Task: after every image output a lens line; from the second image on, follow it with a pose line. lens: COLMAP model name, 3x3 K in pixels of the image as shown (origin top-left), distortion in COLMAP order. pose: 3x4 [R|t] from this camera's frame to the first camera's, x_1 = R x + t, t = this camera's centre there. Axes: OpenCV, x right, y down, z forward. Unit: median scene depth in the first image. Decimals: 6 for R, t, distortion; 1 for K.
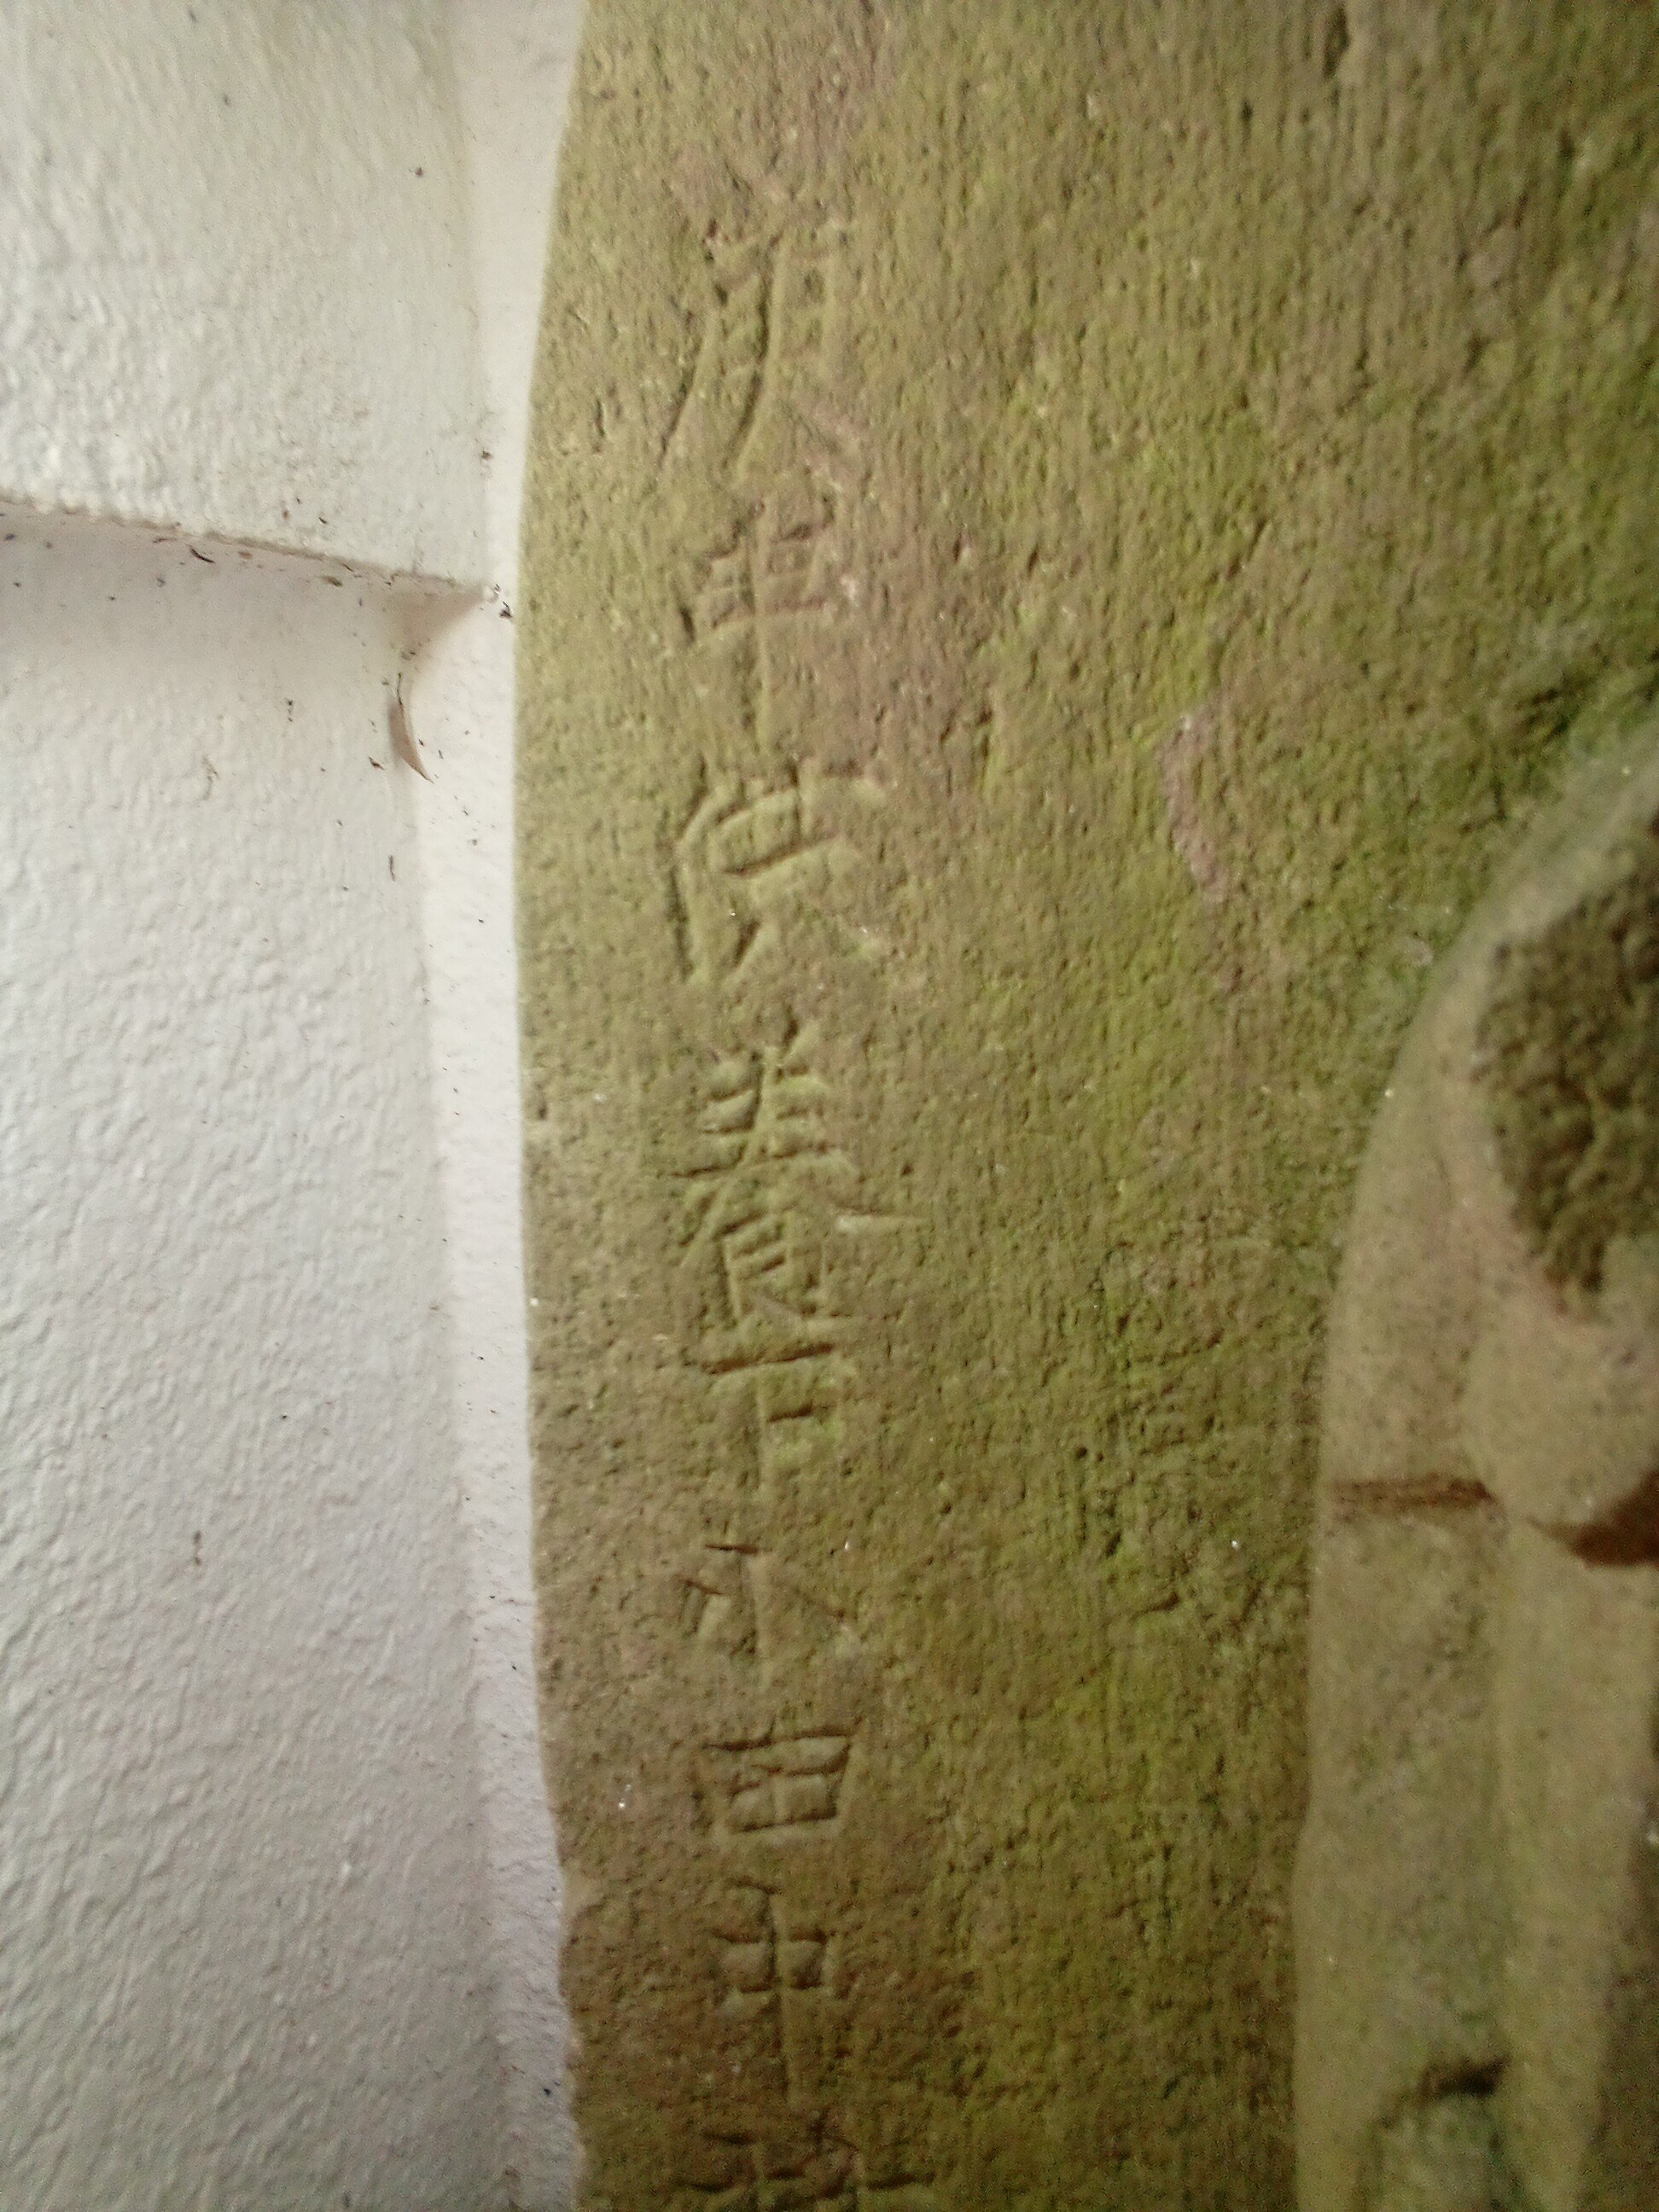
lens RADIAL K [[1855.7, 0, 835.8], [0, 1855.7, 1106.8], [0, 0, 1]] dist [0.051452, -0.053460]
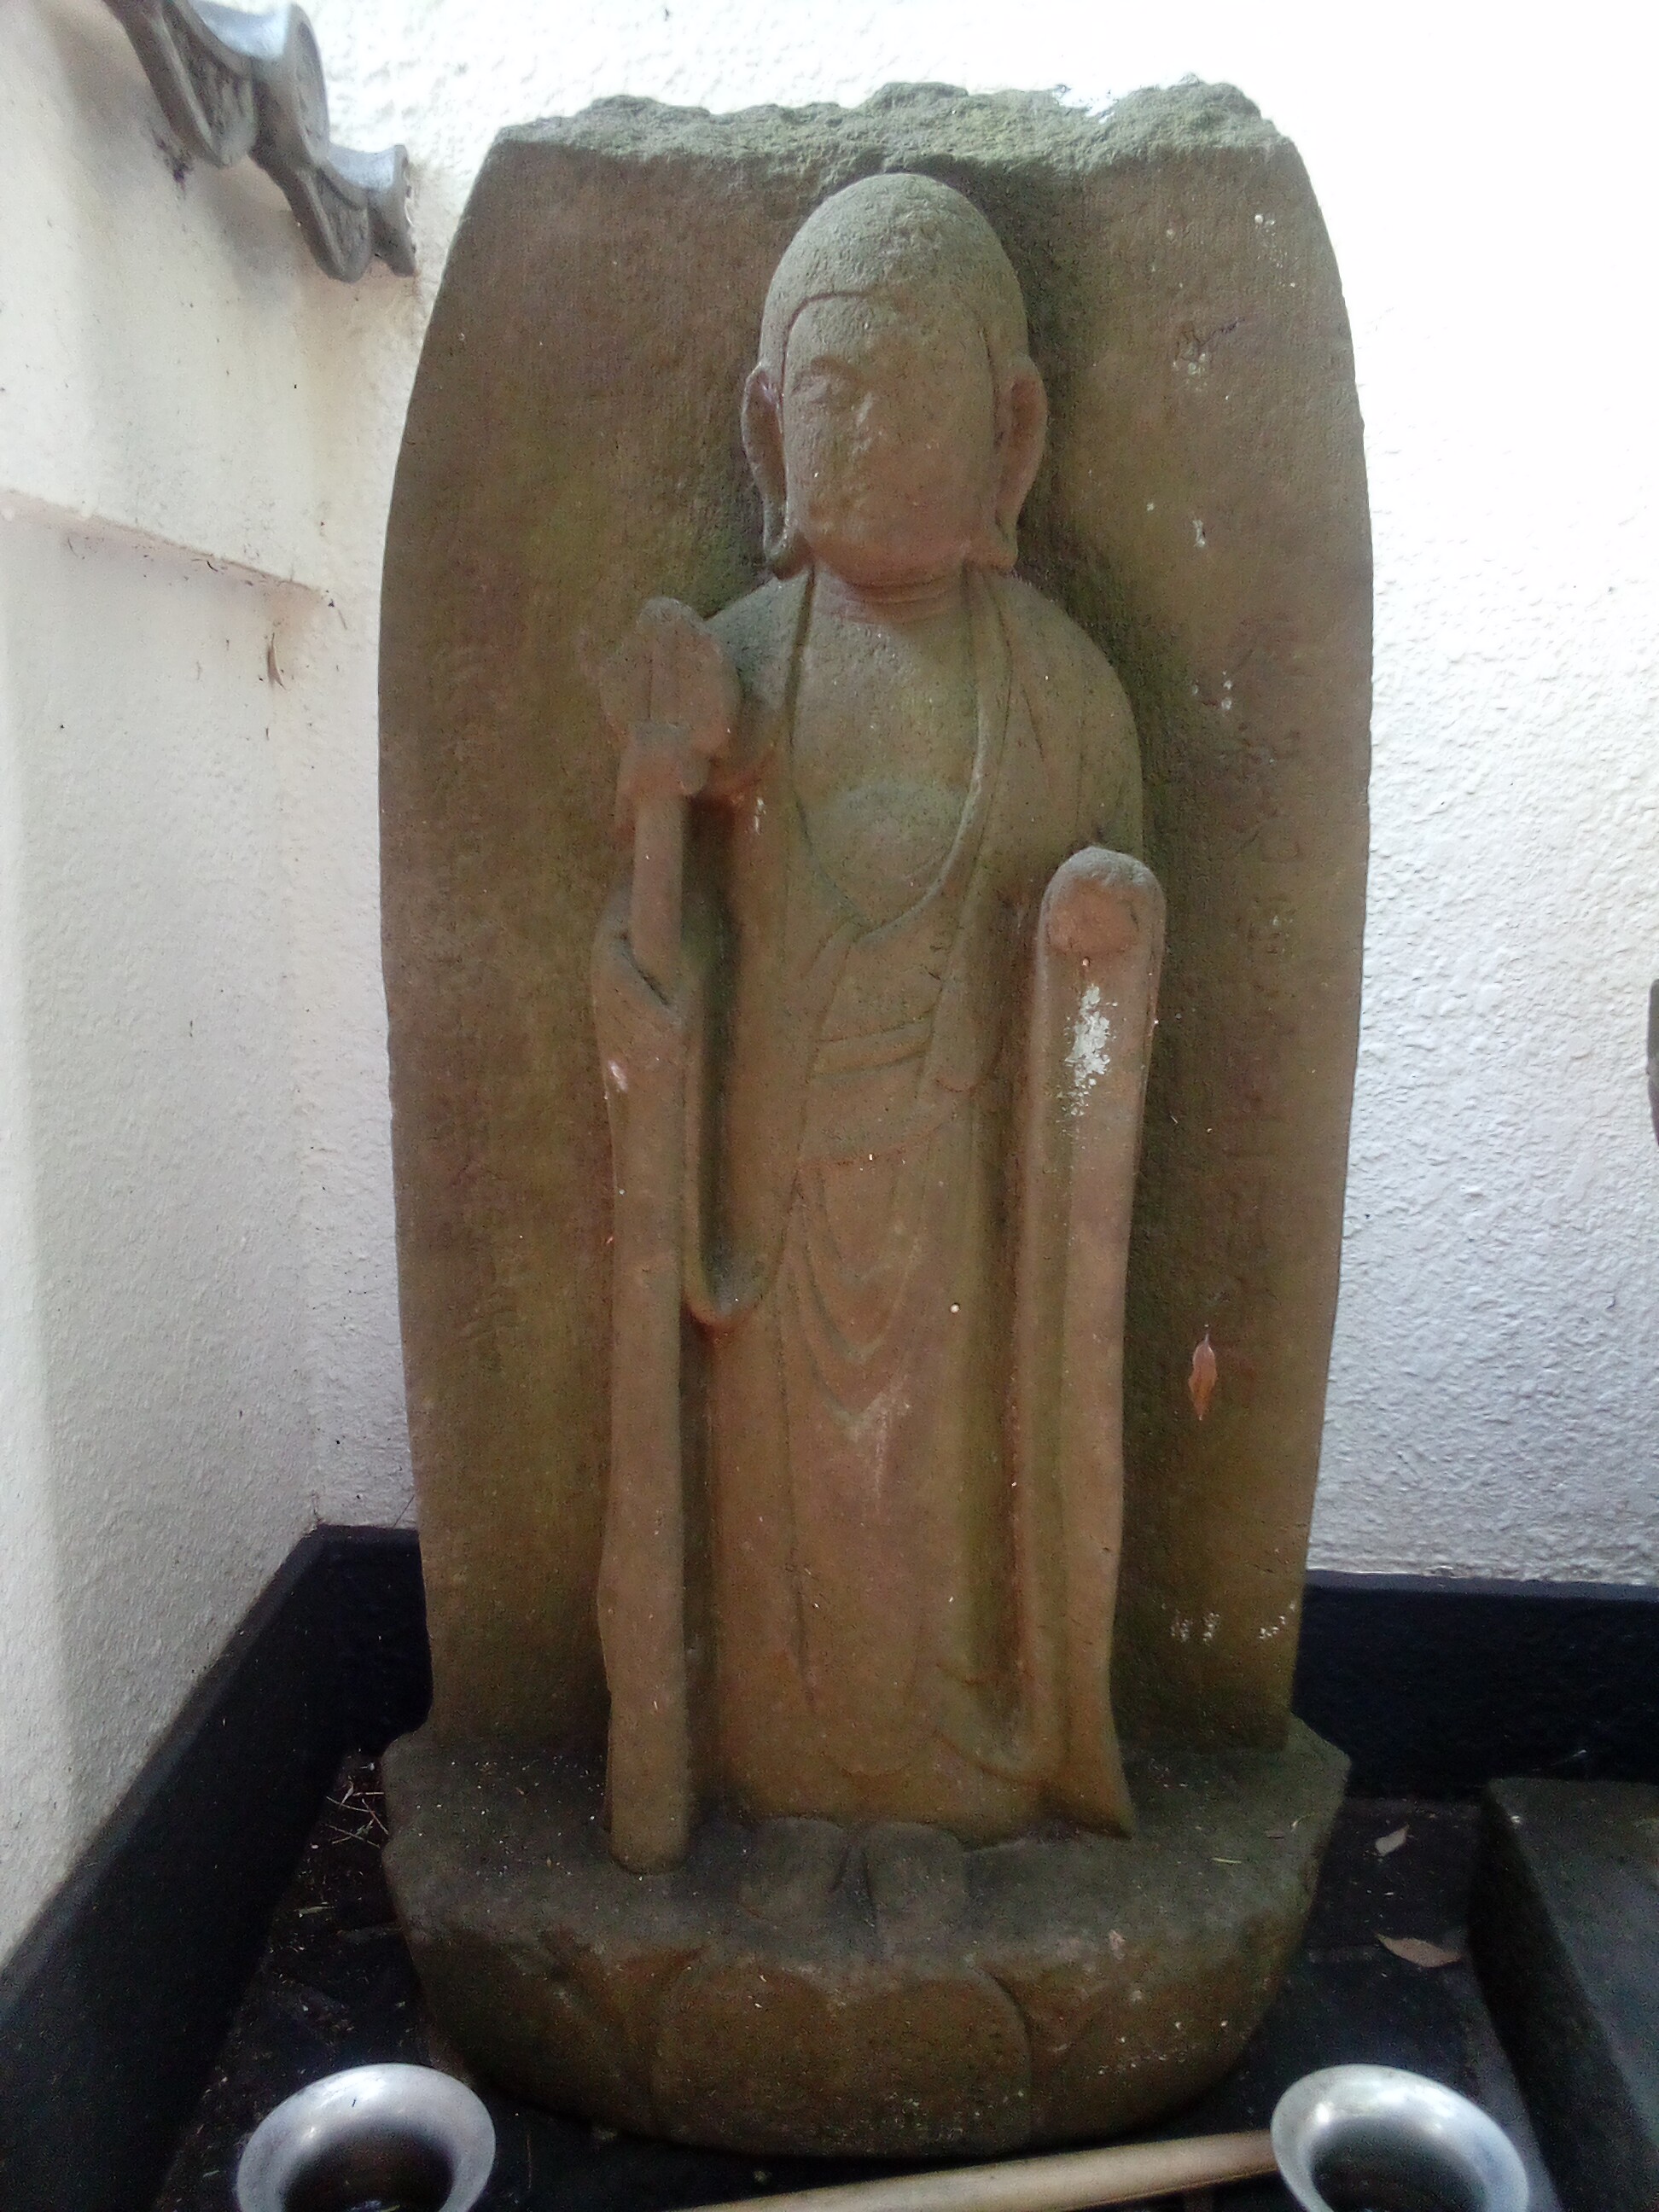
lens RADIAL K [[1855.7, 0, 850.2], [0, 1855.7, 1105.7], [0, 0, 1]] dist [0.051452, -0.053460]
pose [[0.987912, 0.005815, 0.154907, 0.130485], [-0.001960, 0.999685, -0.025026, 0.670975], [-0.155004, 0.024420, 0.987612, -2.183074]]
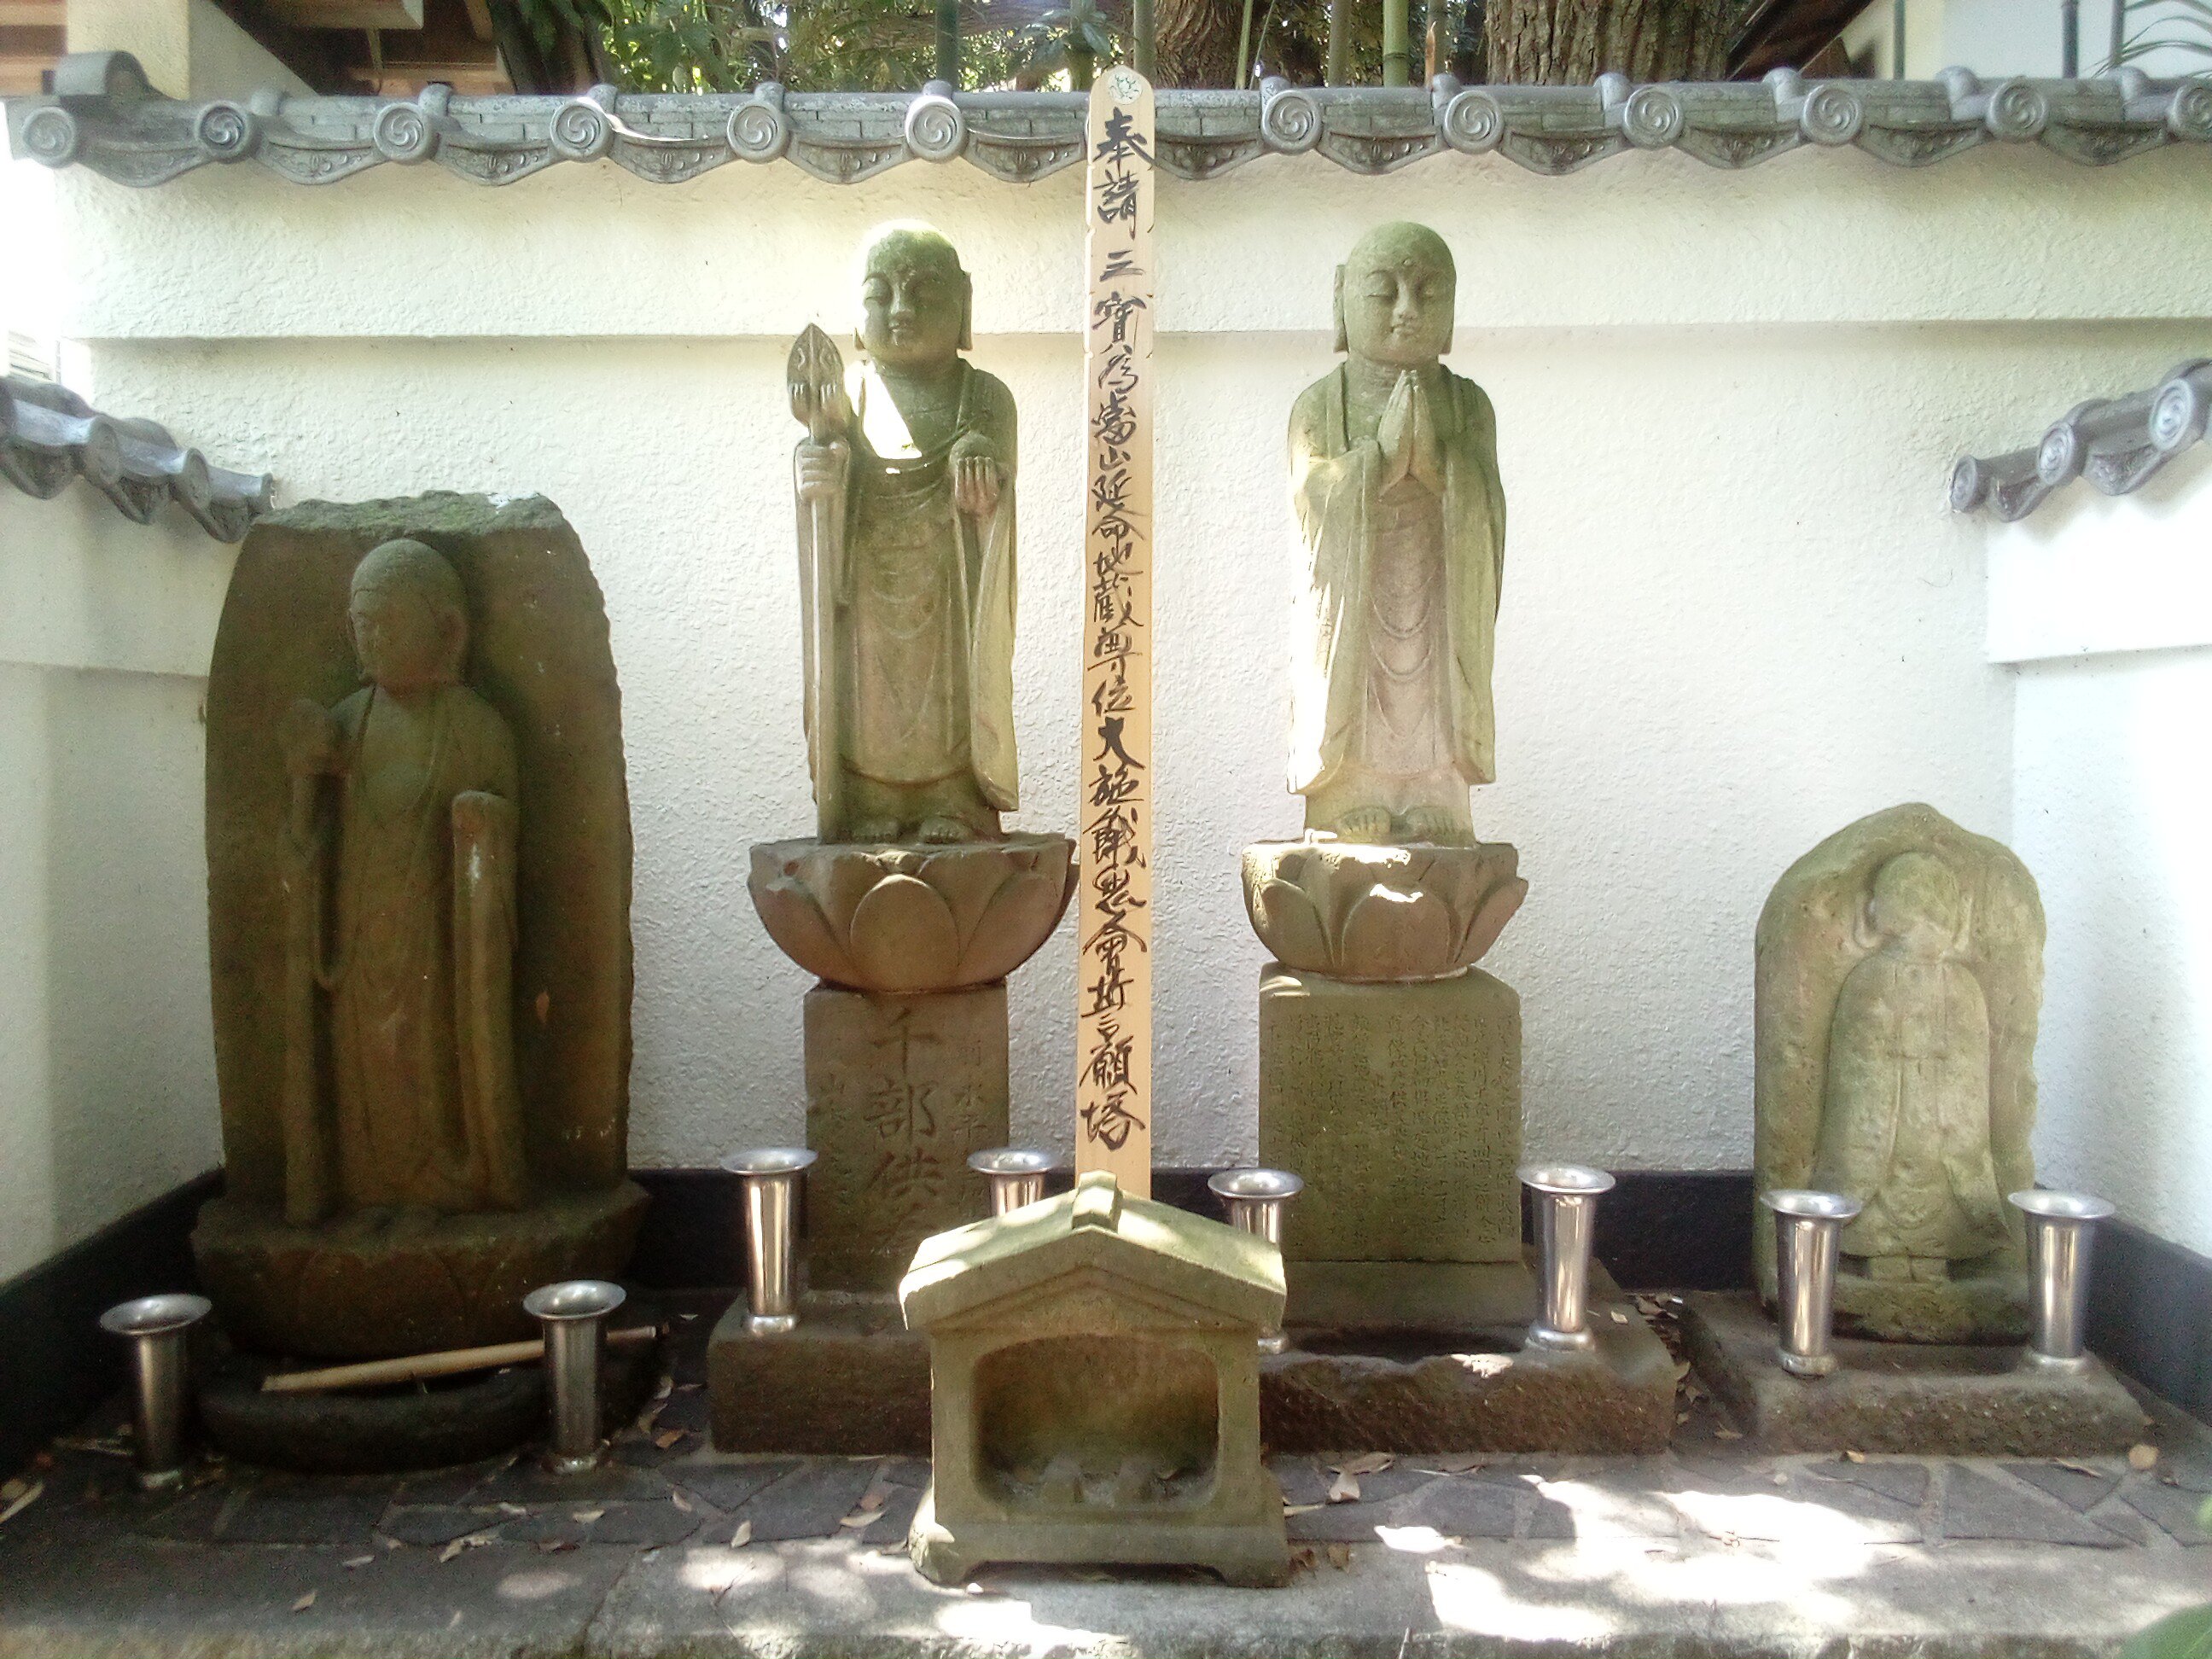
lens RADIAL K [[1855.7, 0, 1091.2], [0, 1855.7, 814.5], [0, 0, 1]] dist [0.051452, -0.053460]
pose [[0.981279, 0.007104, 0.192461, 1.896983], [0.025142, 0.986042, -0.164587, 1.557861], [-0.190944, 0.166344, 0.967404, -6.952432]]
